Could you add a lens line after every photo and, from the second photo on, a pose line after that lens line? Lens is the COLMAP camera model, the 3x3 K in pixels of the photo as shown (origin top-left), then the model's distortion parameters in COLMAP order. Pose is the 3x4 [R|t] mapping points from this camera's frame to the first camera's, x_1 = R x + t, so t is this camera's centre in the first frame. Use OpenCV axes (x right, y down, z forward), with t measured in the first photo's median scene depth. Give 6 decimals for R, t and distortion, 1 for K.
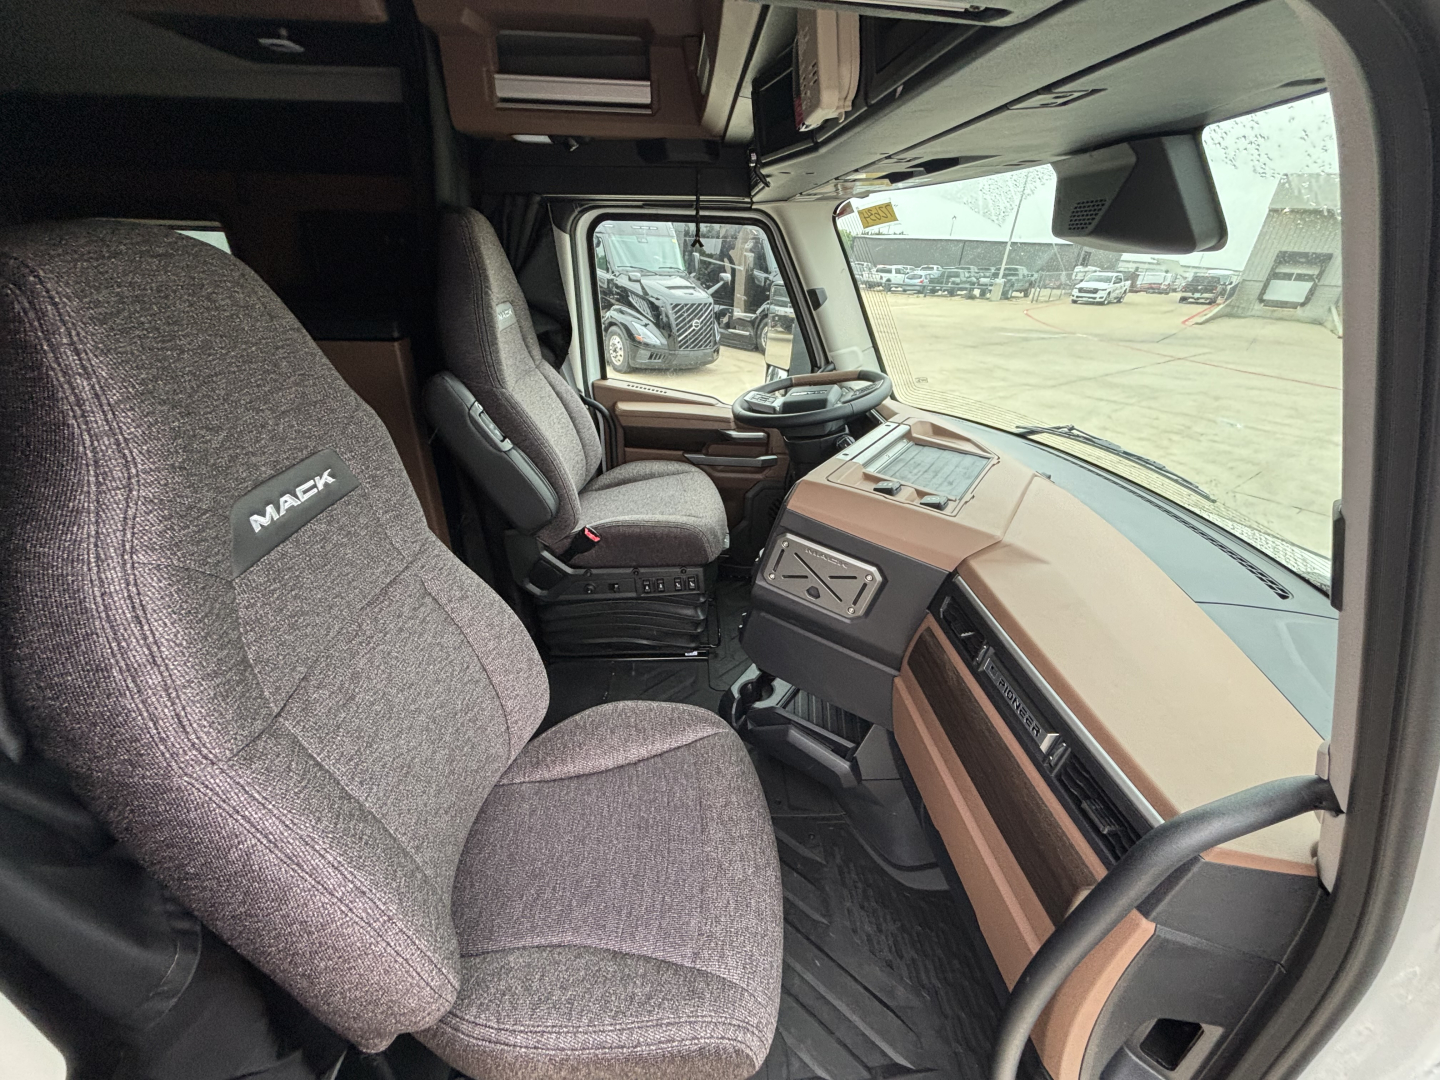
lens RADIAL K [[578.6, 0, 717.4], [0, 578.6, 536.0], [0, 0, 1]] dist [-0.000431, -0.000597]
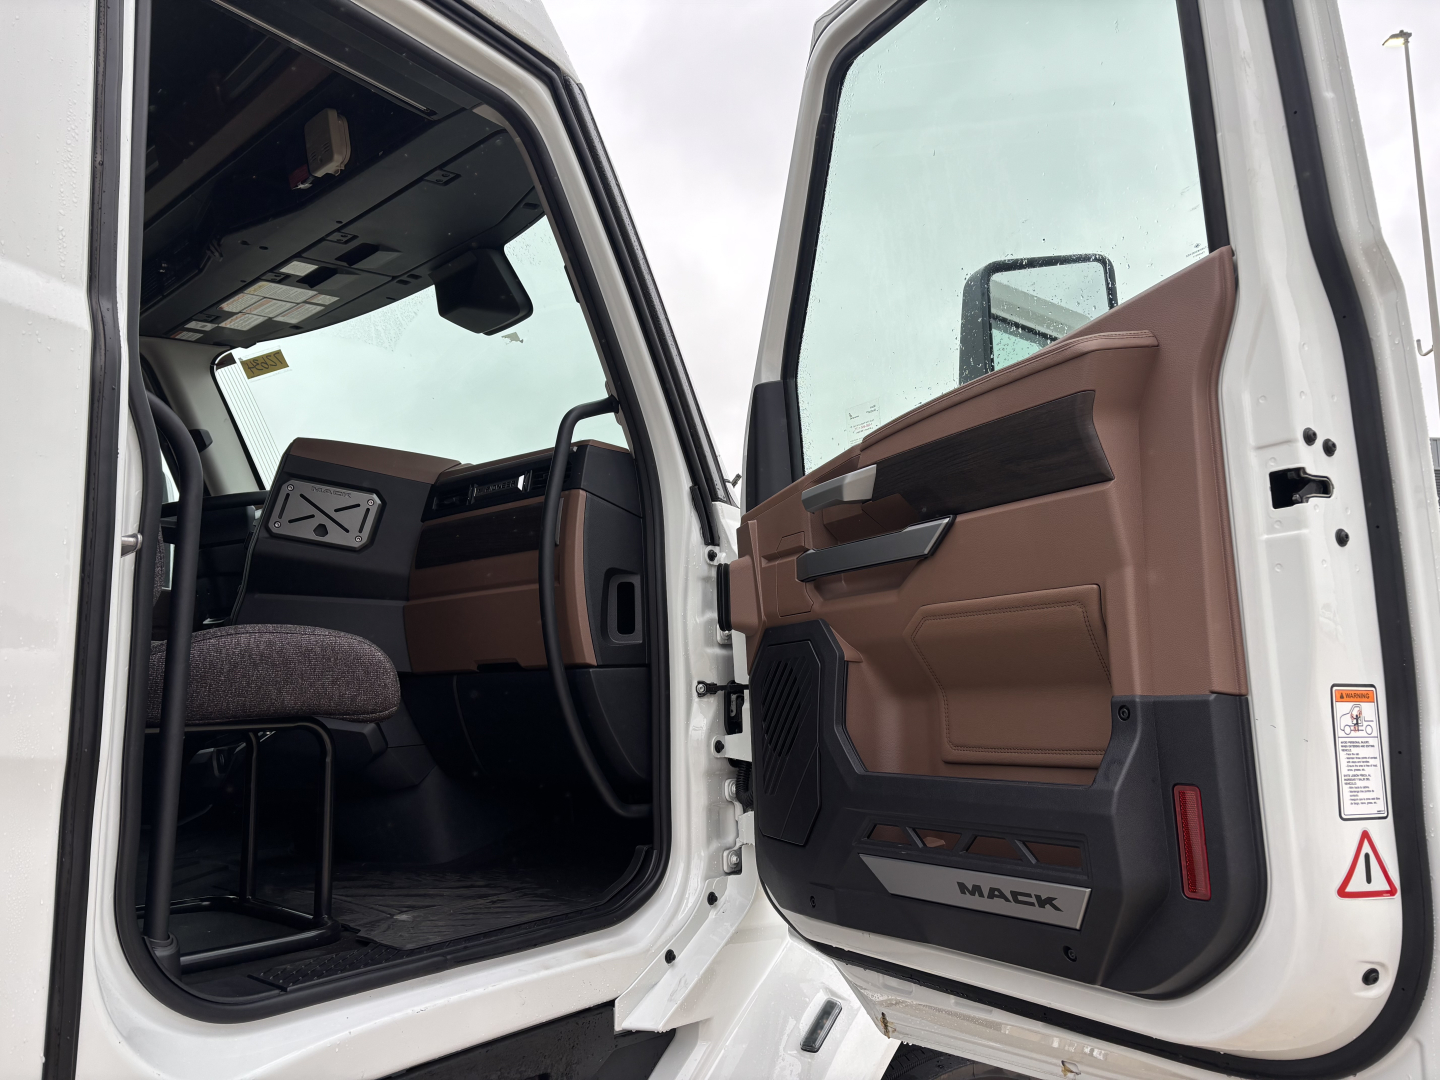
lens RADIAL K [[1093.9, 0, 725.2], [0, 1093.9, 542.7], [0, 0, 1]] dist [0.030724, -0.007764]
pose [[0.714527, 0.062976, 0.696768, -0.763287], [0.347885, 0.832098, -0.431959, 1.327518], [-0.606982, 0.551042, 0.572648, -0.681038]]
